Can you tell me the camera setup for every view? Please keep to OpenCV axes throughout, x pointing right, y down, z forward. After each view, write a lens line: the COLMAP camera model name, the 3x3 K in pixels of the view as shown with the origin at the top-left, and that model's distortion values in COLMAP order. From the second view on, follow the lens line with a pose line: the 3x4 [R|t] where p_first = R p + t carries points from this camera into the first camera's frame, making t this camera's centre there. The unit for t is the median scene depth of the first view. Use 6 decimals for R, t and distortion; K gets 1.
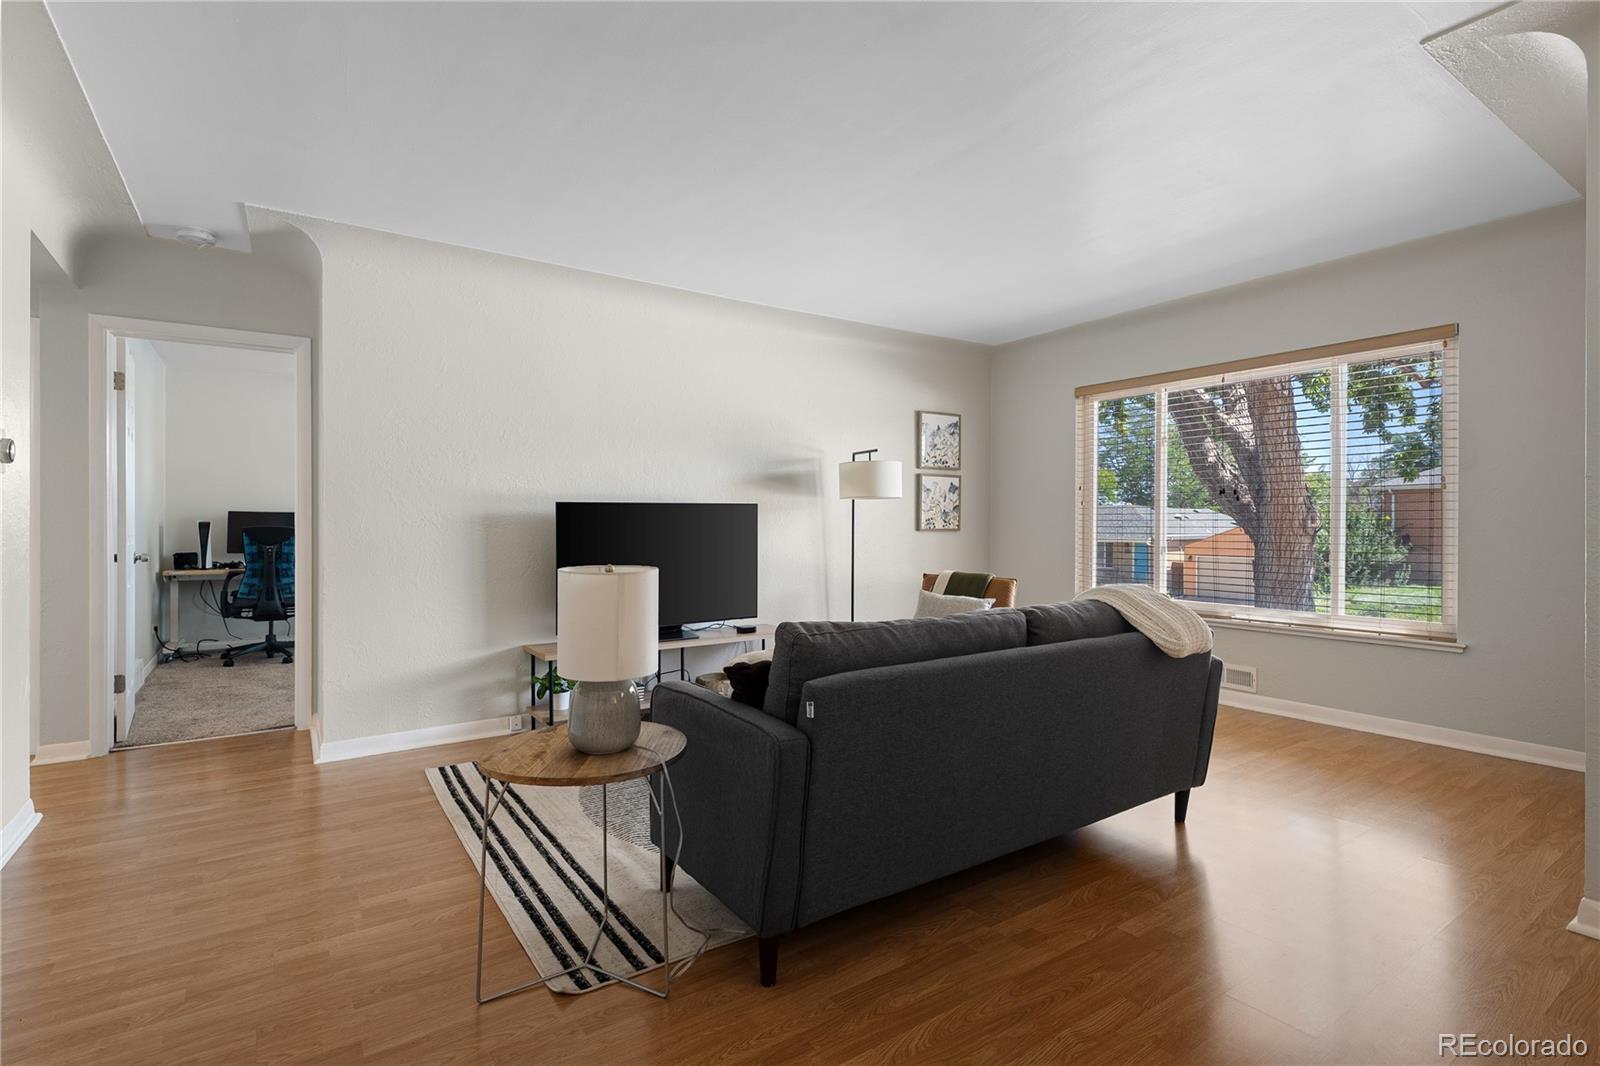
lens RADIAL K [[790.9, 0, 798.7], [0, 790.9, 529.3], [0, 0, 1]] dist [0.019440, -0.004400]
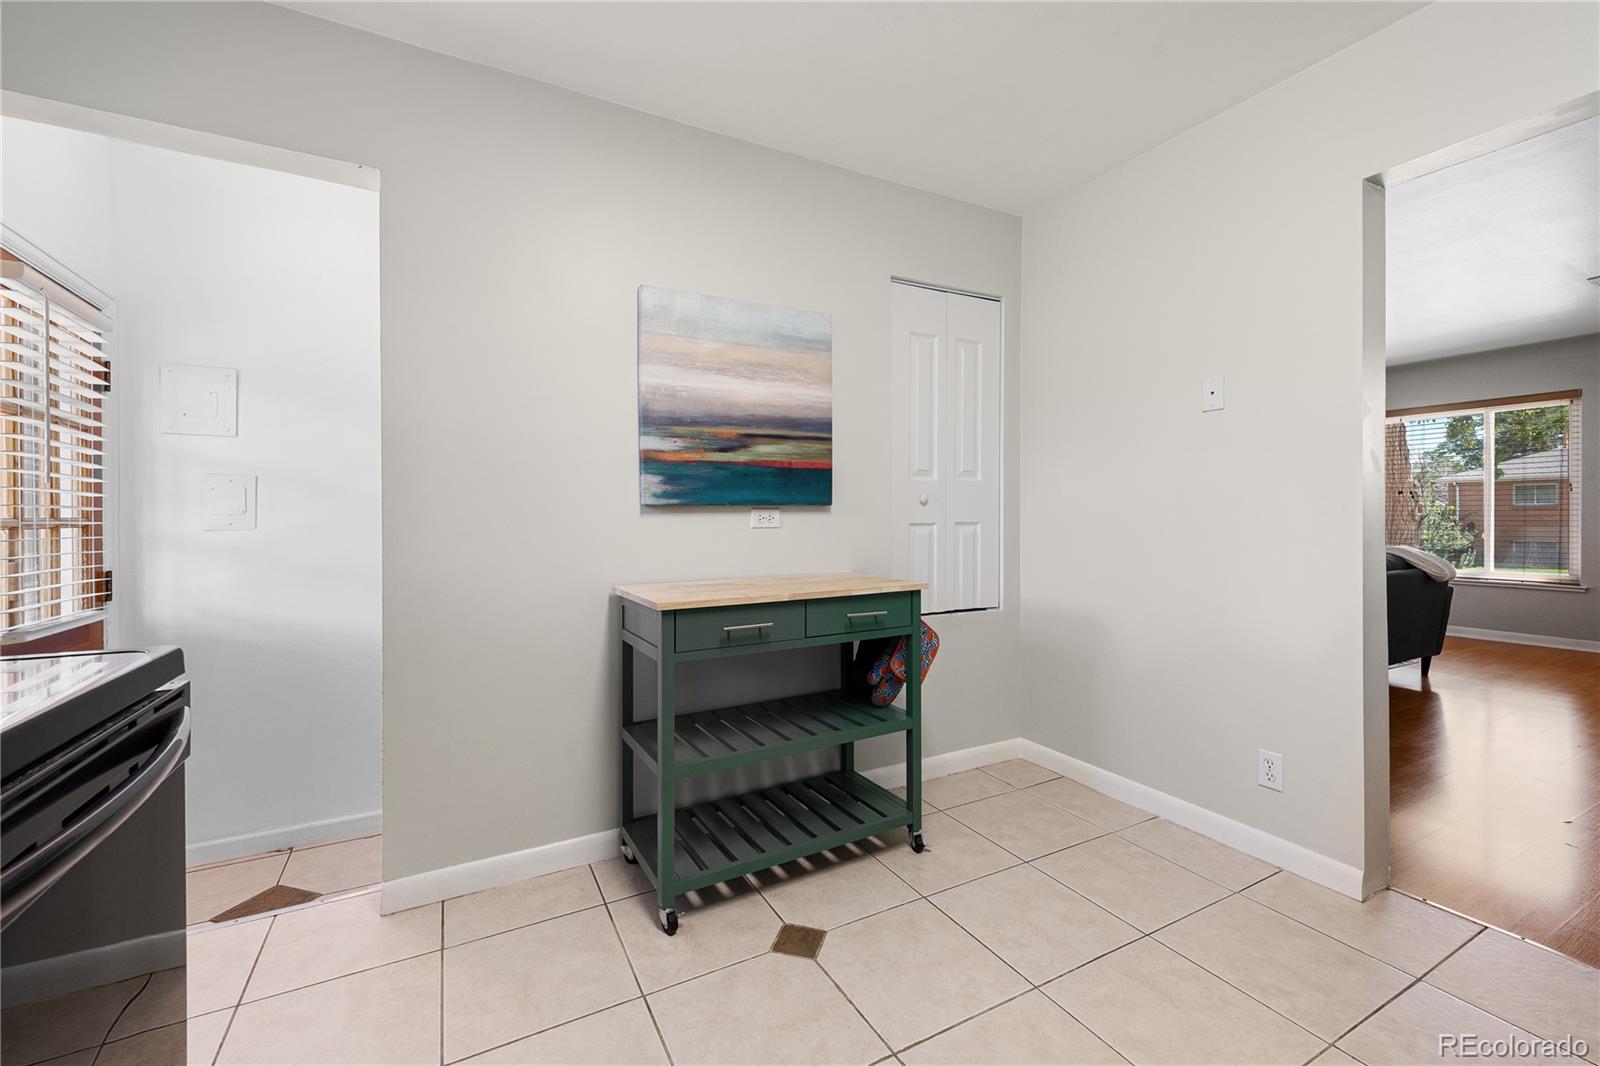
lens RADIAL K [[665.9, 0, 799.3], [0, 665.9, 522.9], [0, 0, 1]] dist [0.014252, 0.000170]
pose [[0.992465, -0.008614, -0.122224, -0.573020], [0.008571, 0.999963, -0.000879, 0.001837], [0.122227, -0.000175, 0.992502, -0.550624]]
